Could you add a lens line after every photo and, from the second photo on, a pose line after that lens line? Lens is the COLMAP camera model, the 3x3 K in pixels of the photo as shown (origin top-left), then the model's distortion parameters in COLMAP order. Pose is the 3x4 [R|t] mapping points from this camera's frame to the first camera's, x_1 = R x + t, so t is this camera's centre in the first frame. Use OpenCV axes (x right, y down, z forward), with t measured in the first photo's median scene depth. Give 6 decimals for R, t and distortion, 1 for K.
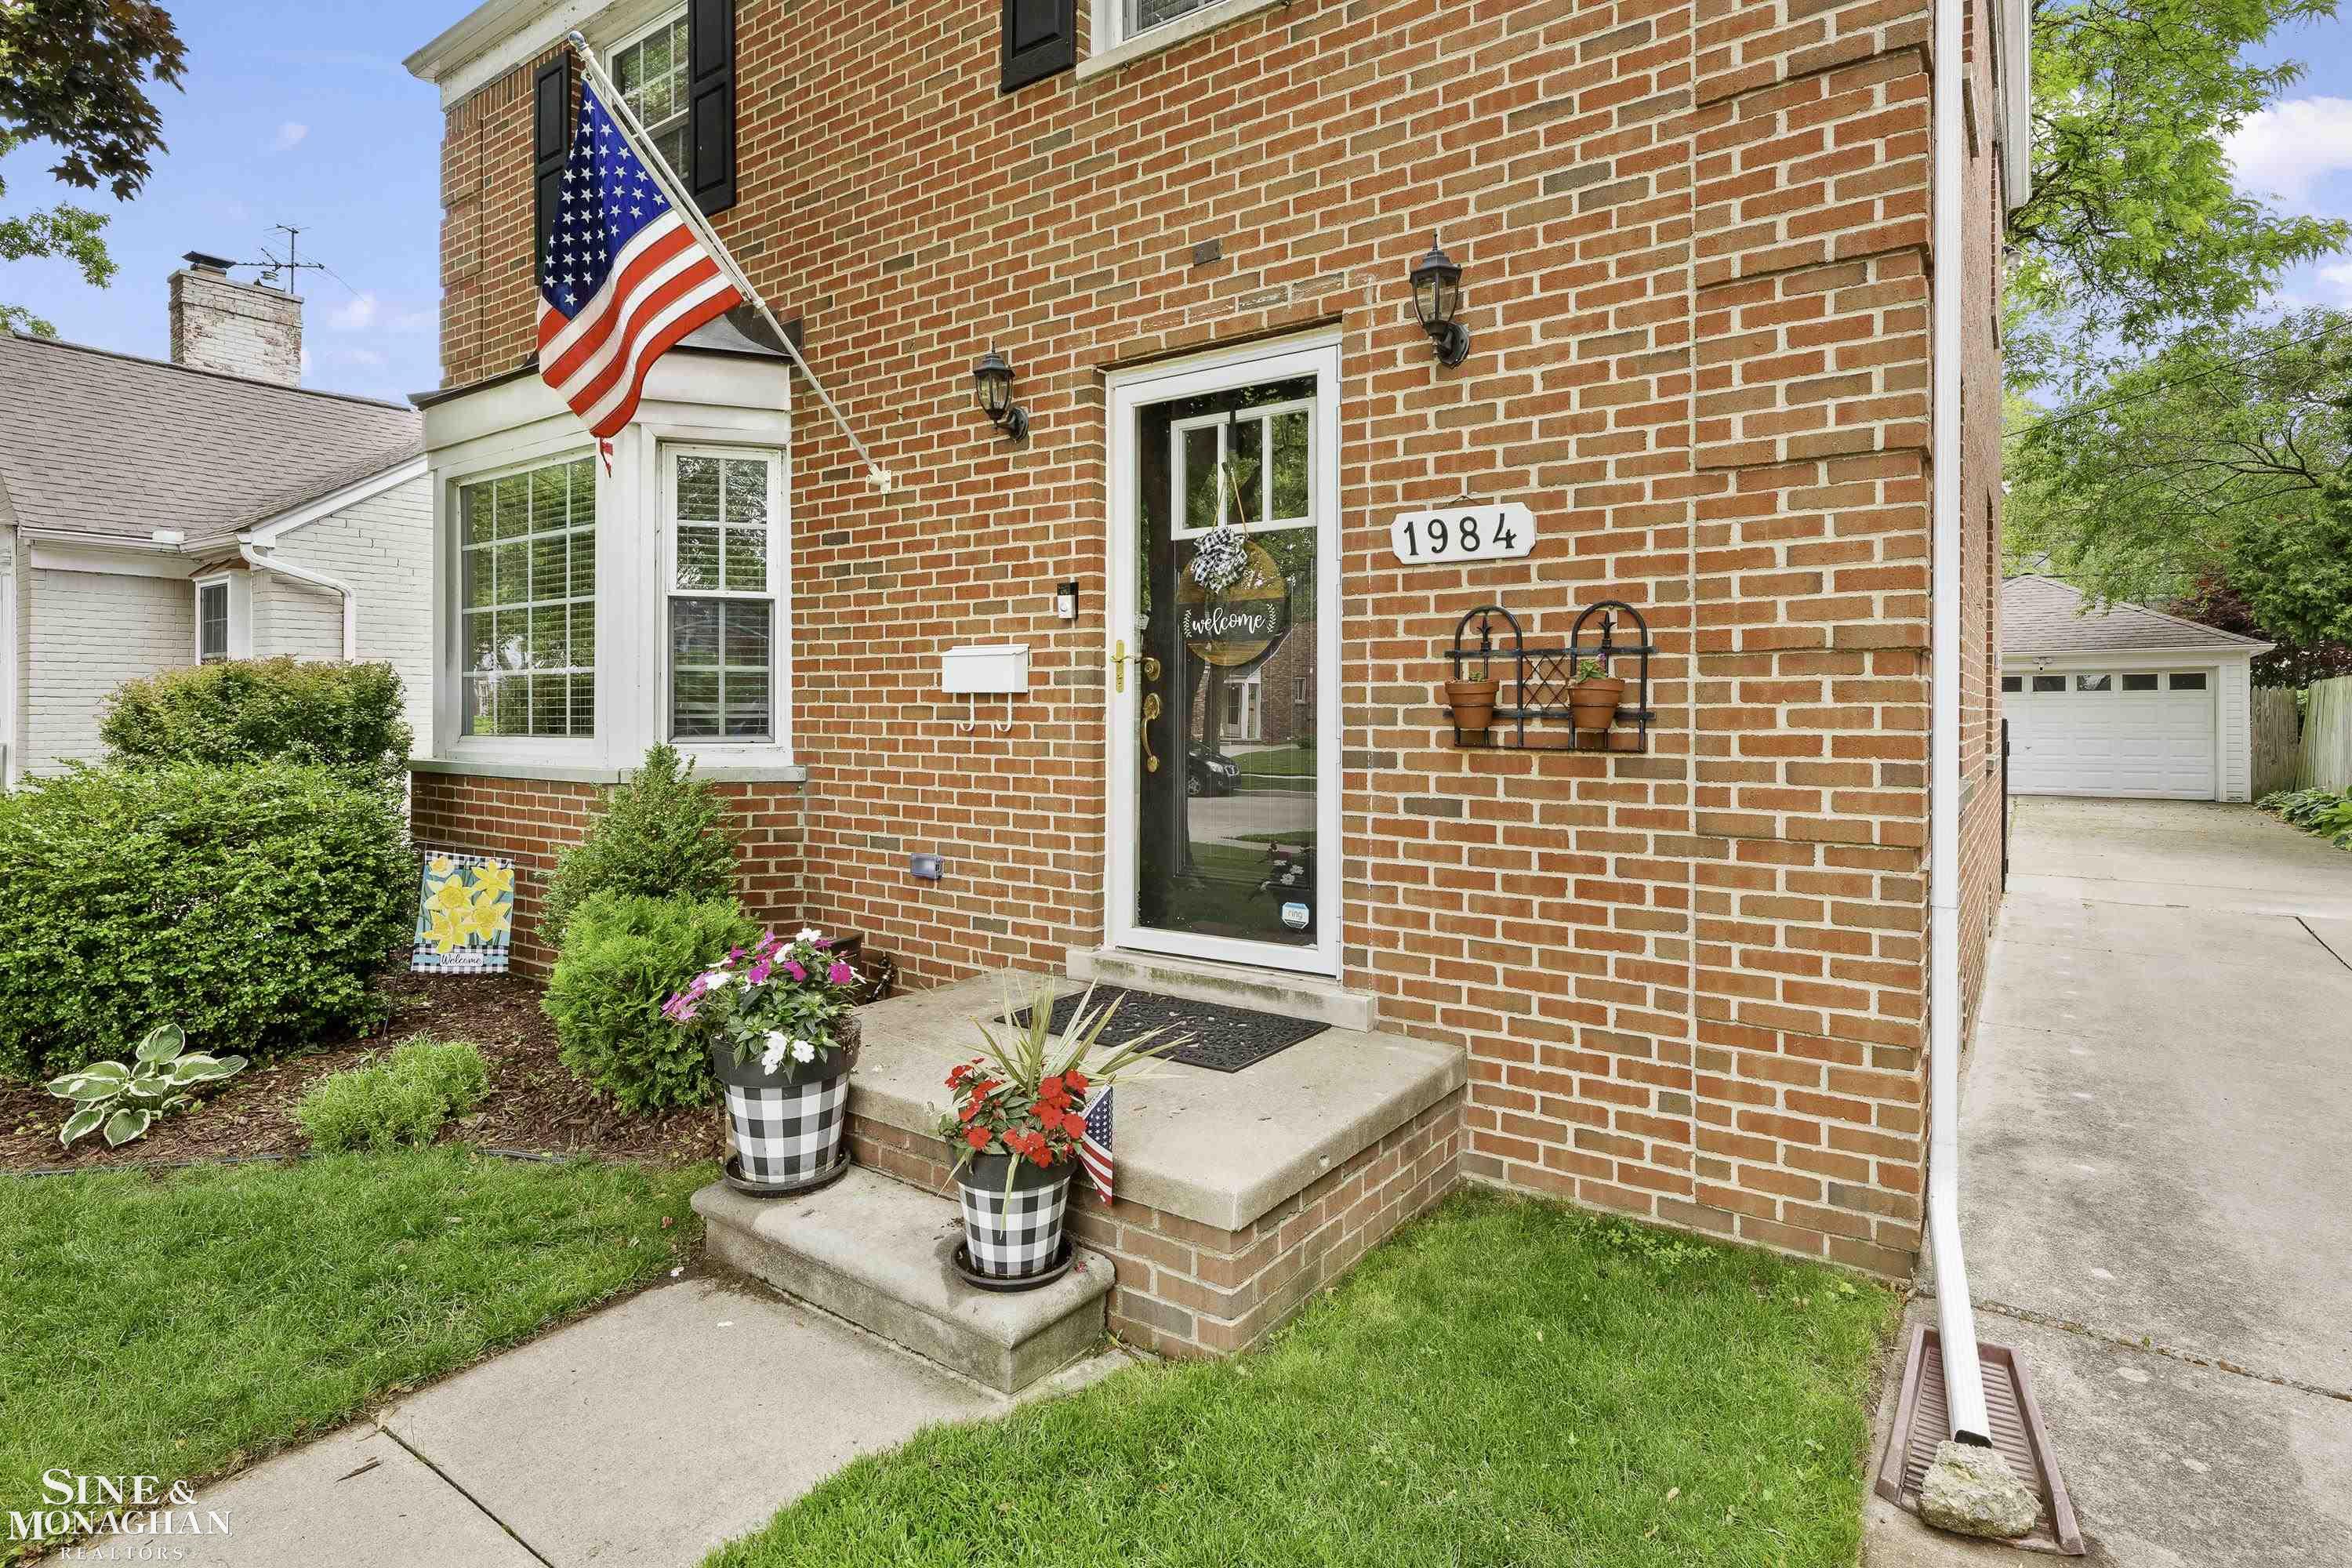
lens RADIAL K [[1207.6, 0, 1192.4], [0, 1207.6, 701.0], [0, 0, 1]] dist [-0.002066, -0.001210]
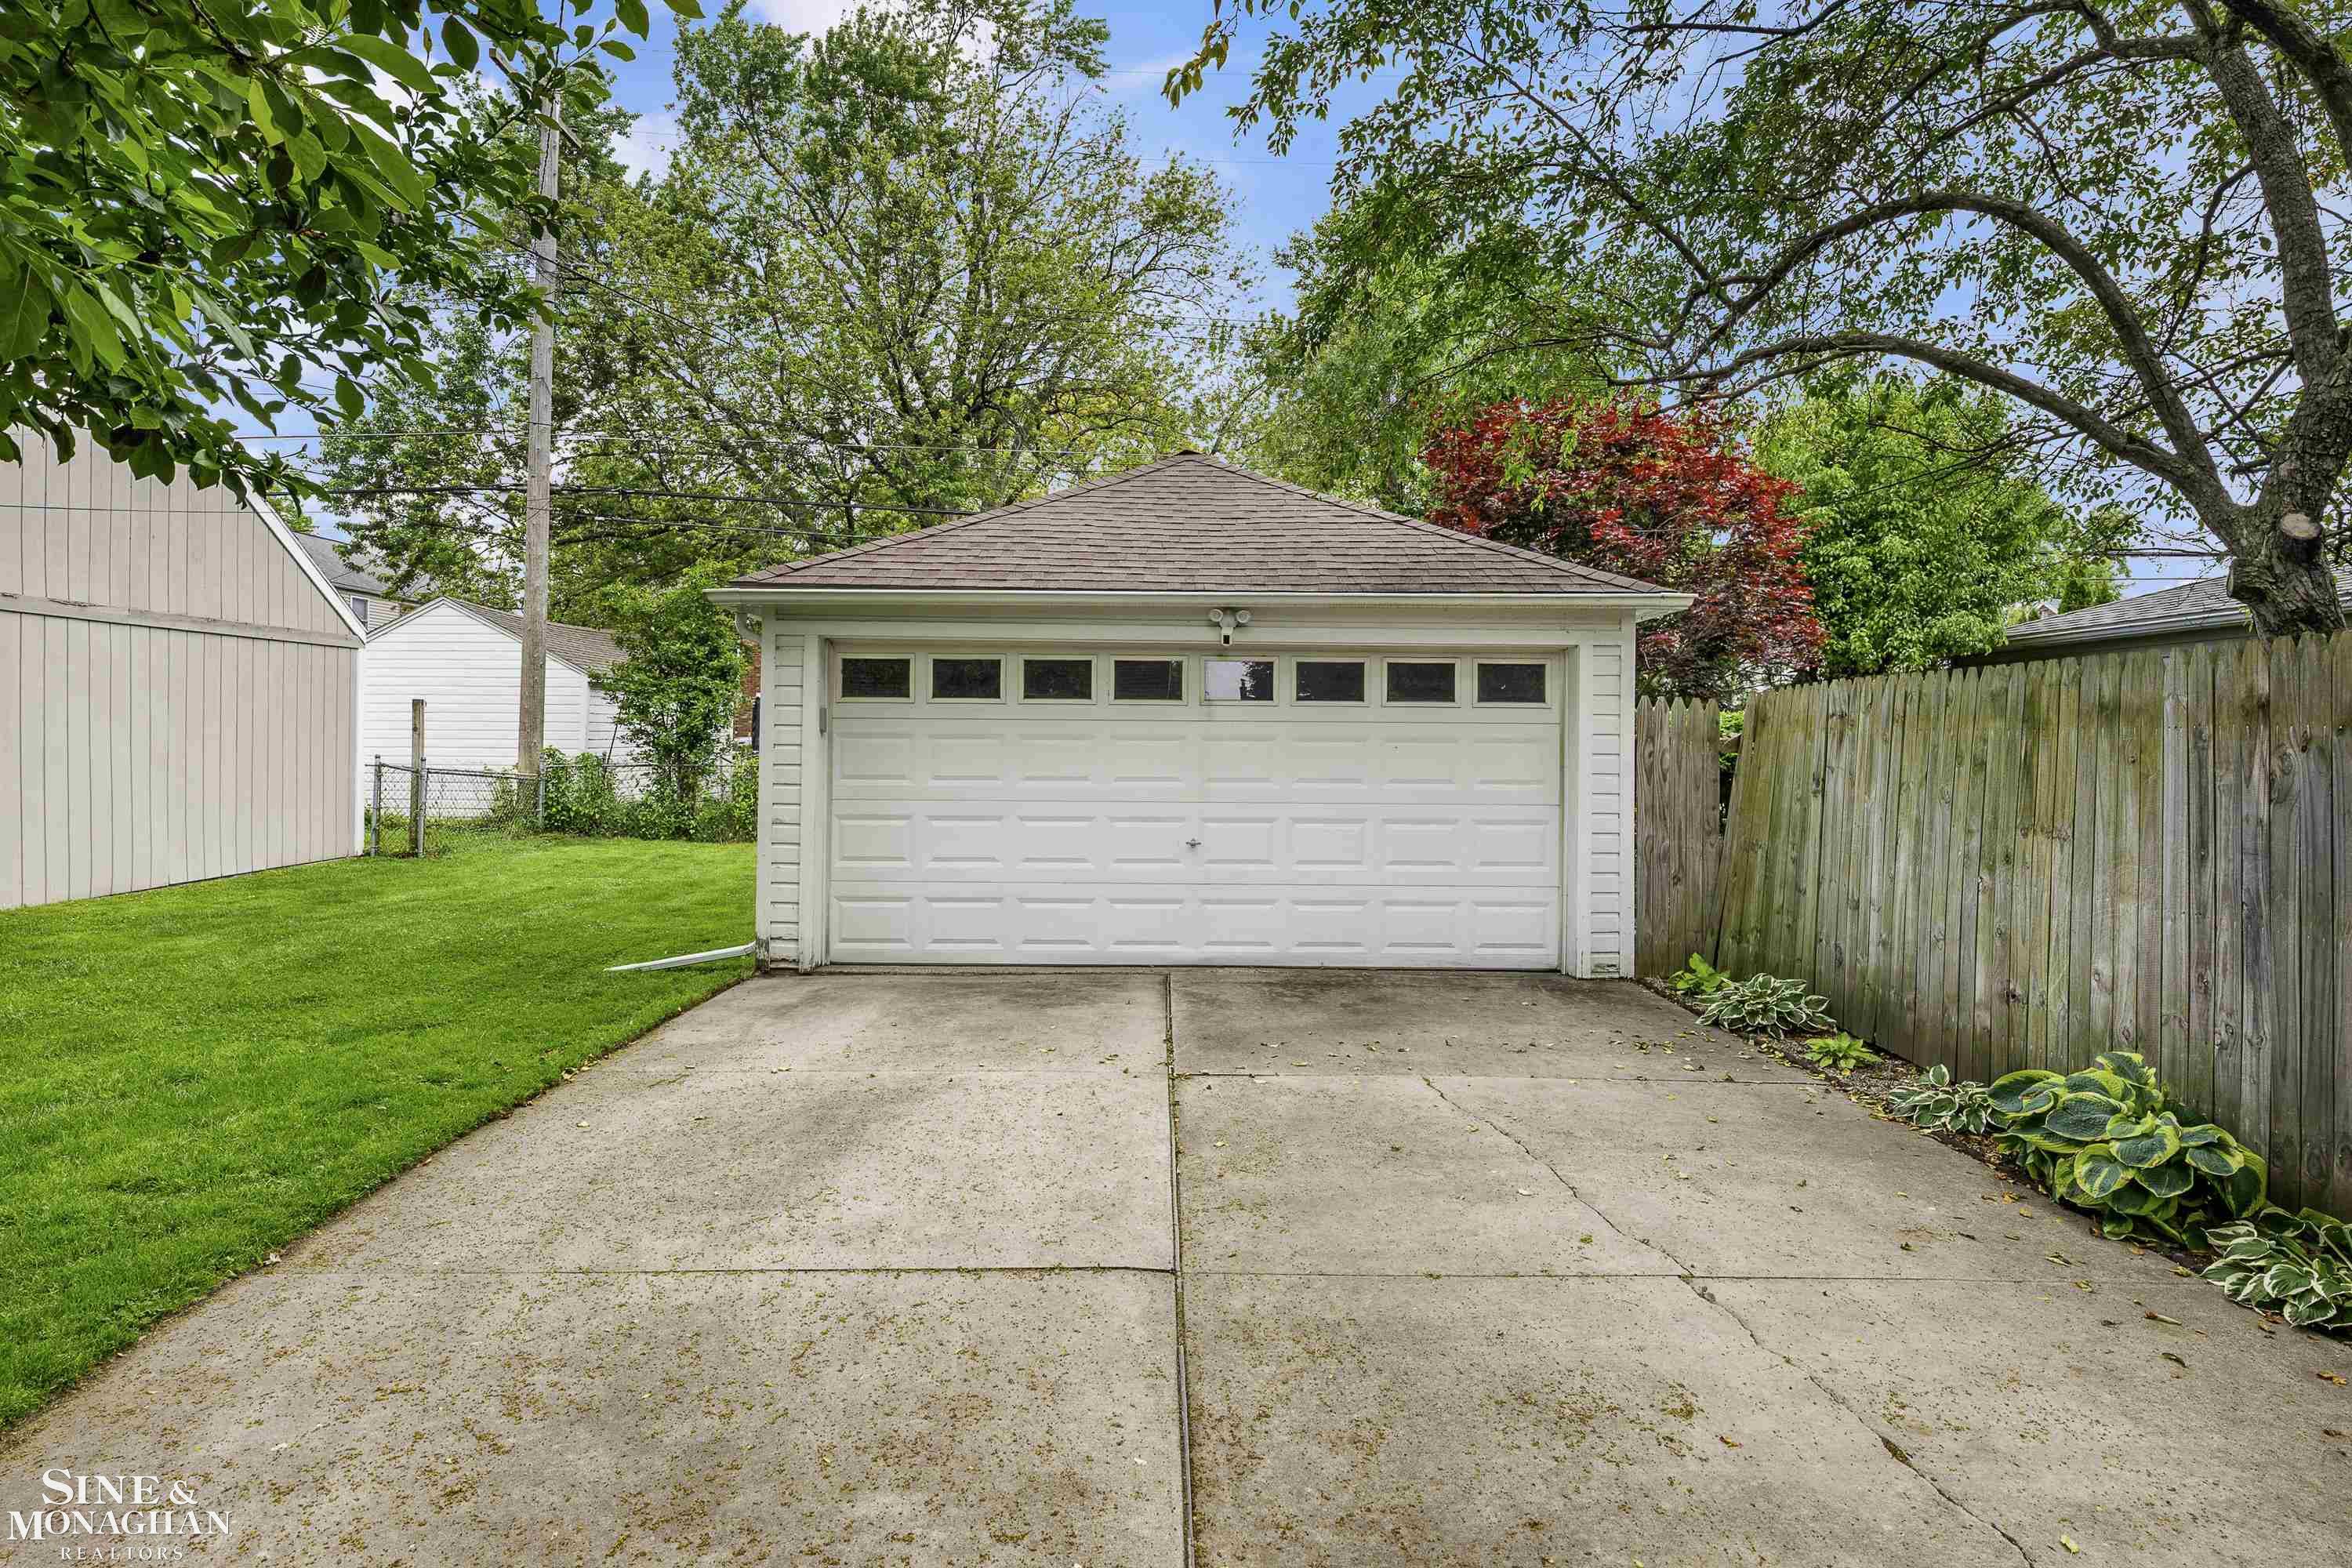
lens RADIAL K [[1207.6, 0, 1187.9], [0, 1207.6, 747.8], [0, 0, 1]] dist [-0.002066, -0.001210]
pose [[0.802057, 0.006113, 0.597217, 0.507554], [-0.015255, 0.999831, 0.010252, 0.003579], [-0.597053, -0.017333, 0.802014, 0.761332]]
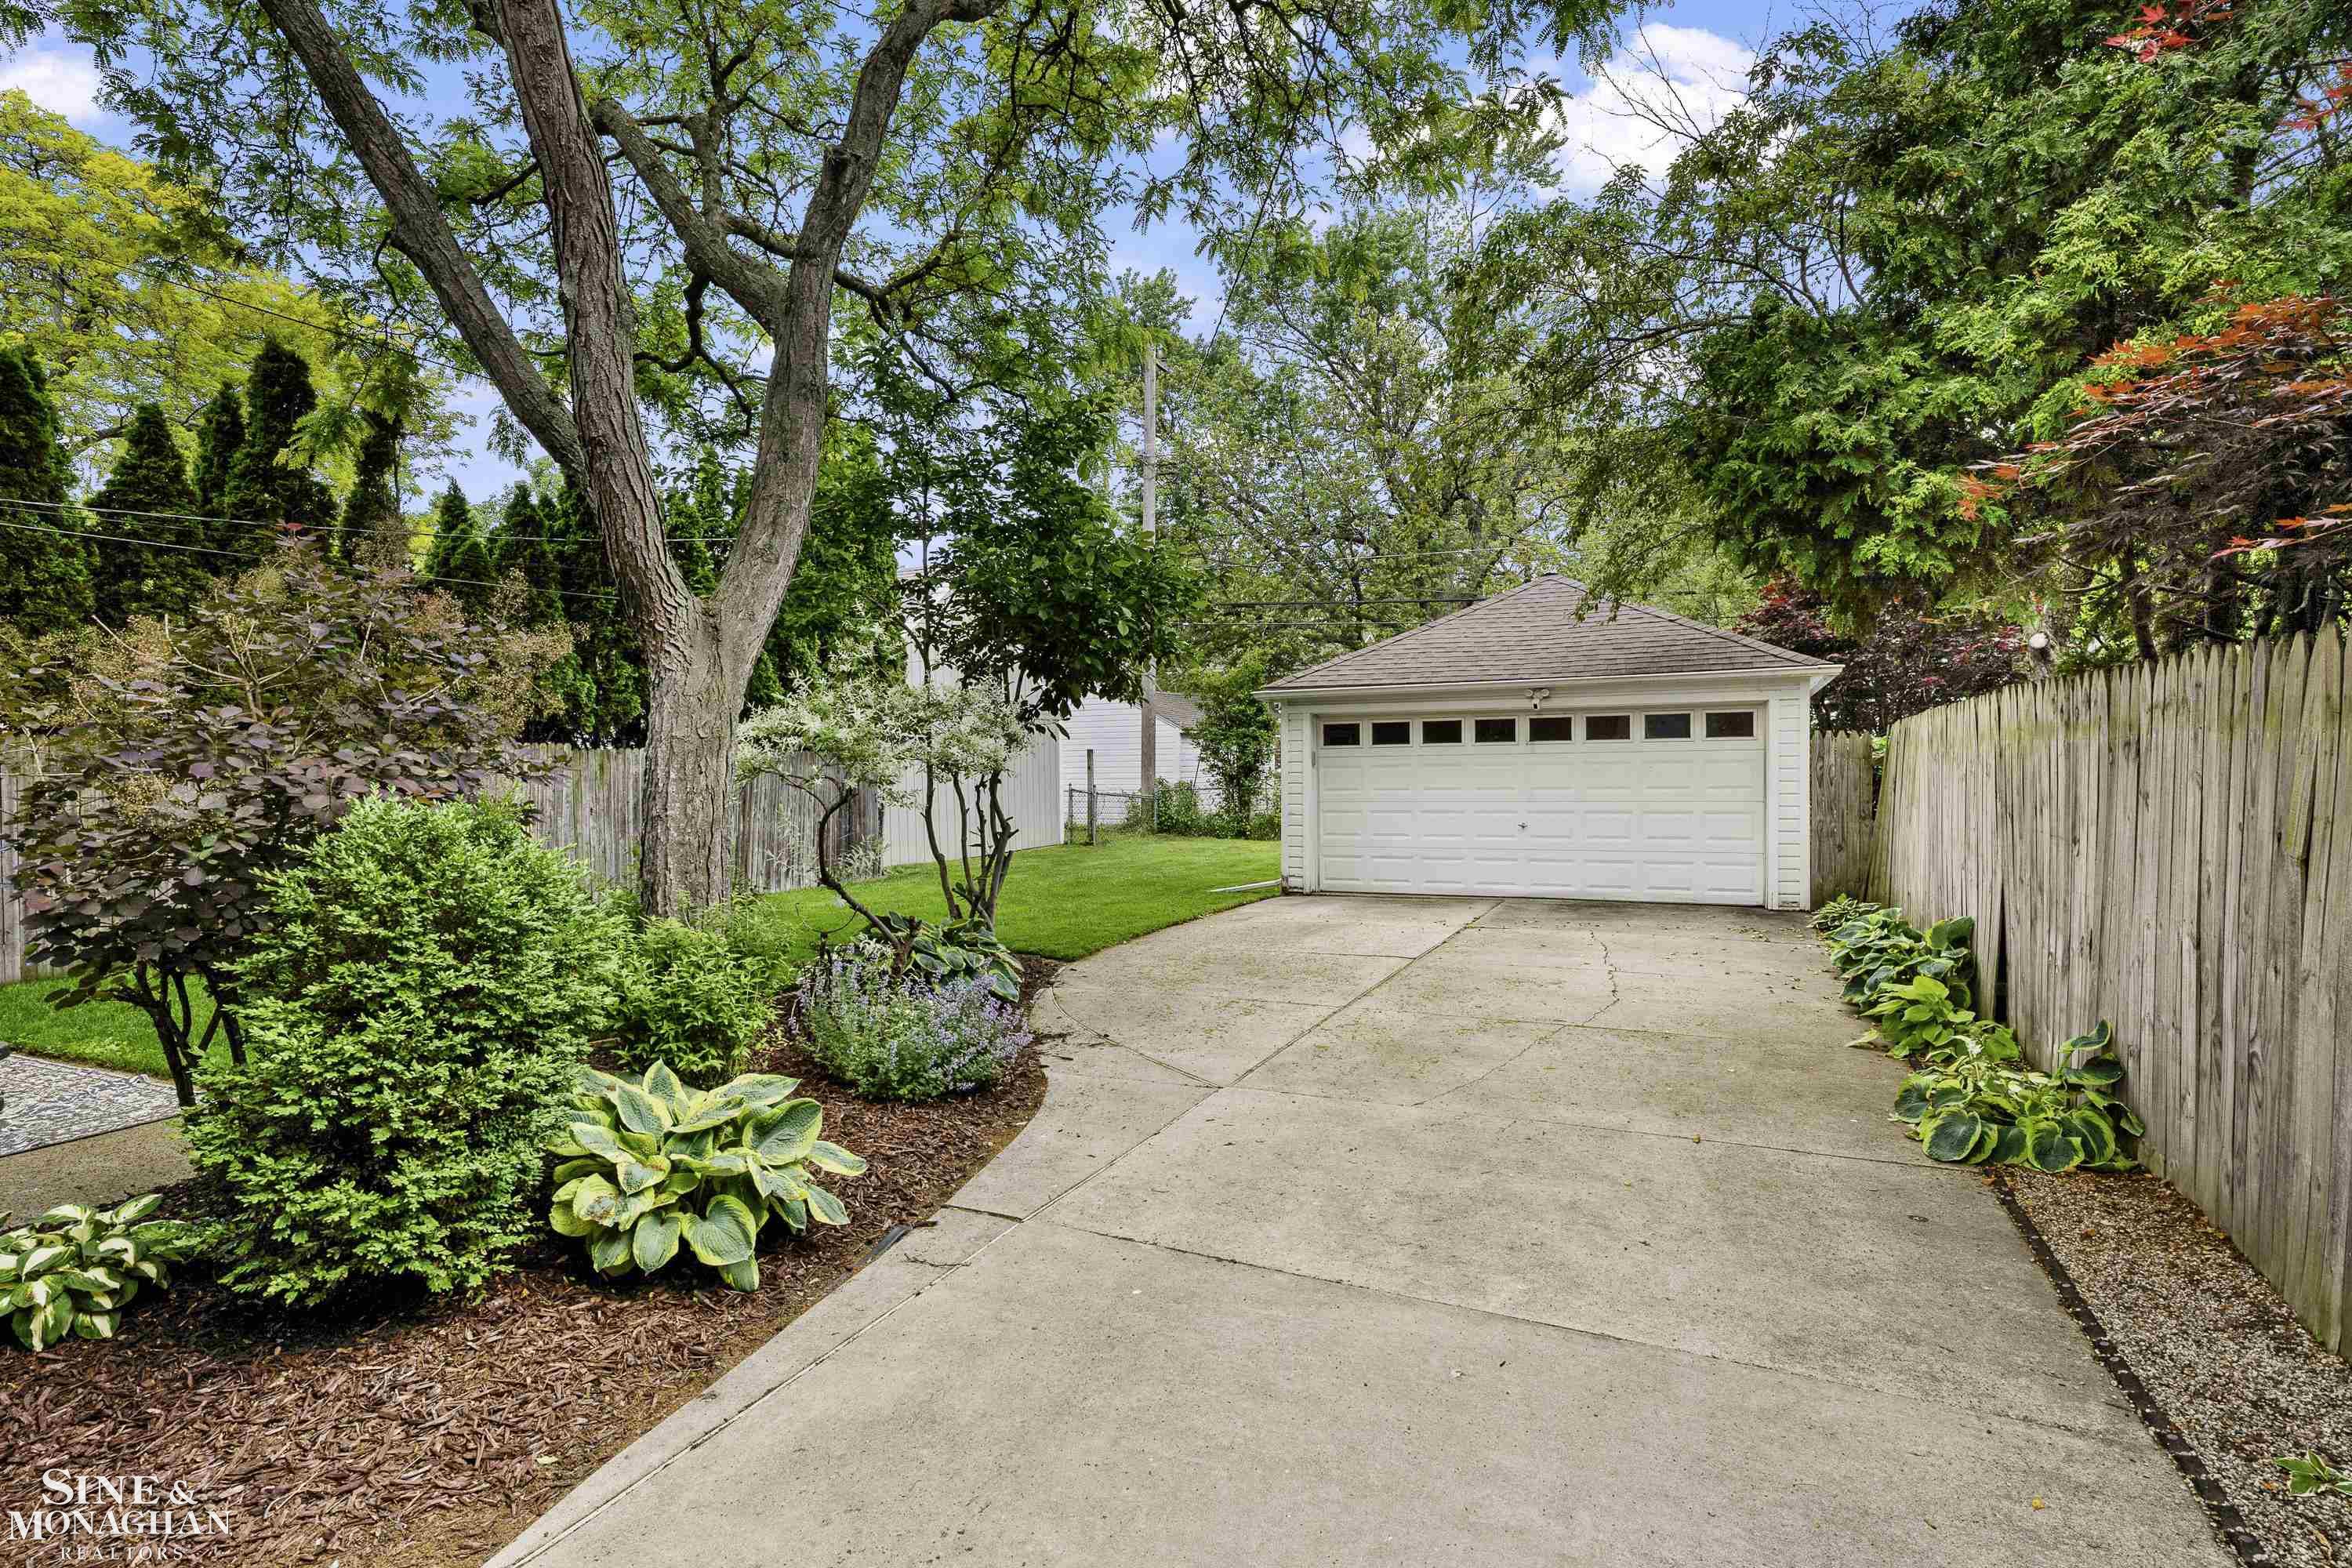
lens RADIAL K [[1207.6, 0, 1180.1], [0, 1207.6, 785.3], [0, 0, 1]] dist [-0.002066, -0.001210]
pose [[0.980585, -0.013948, 0.195598, 0.421006], [0.010058, 0.999732, 0.020871, -0.000013], [-0.195837, -0.018499, 0.980462, 0.432308]]
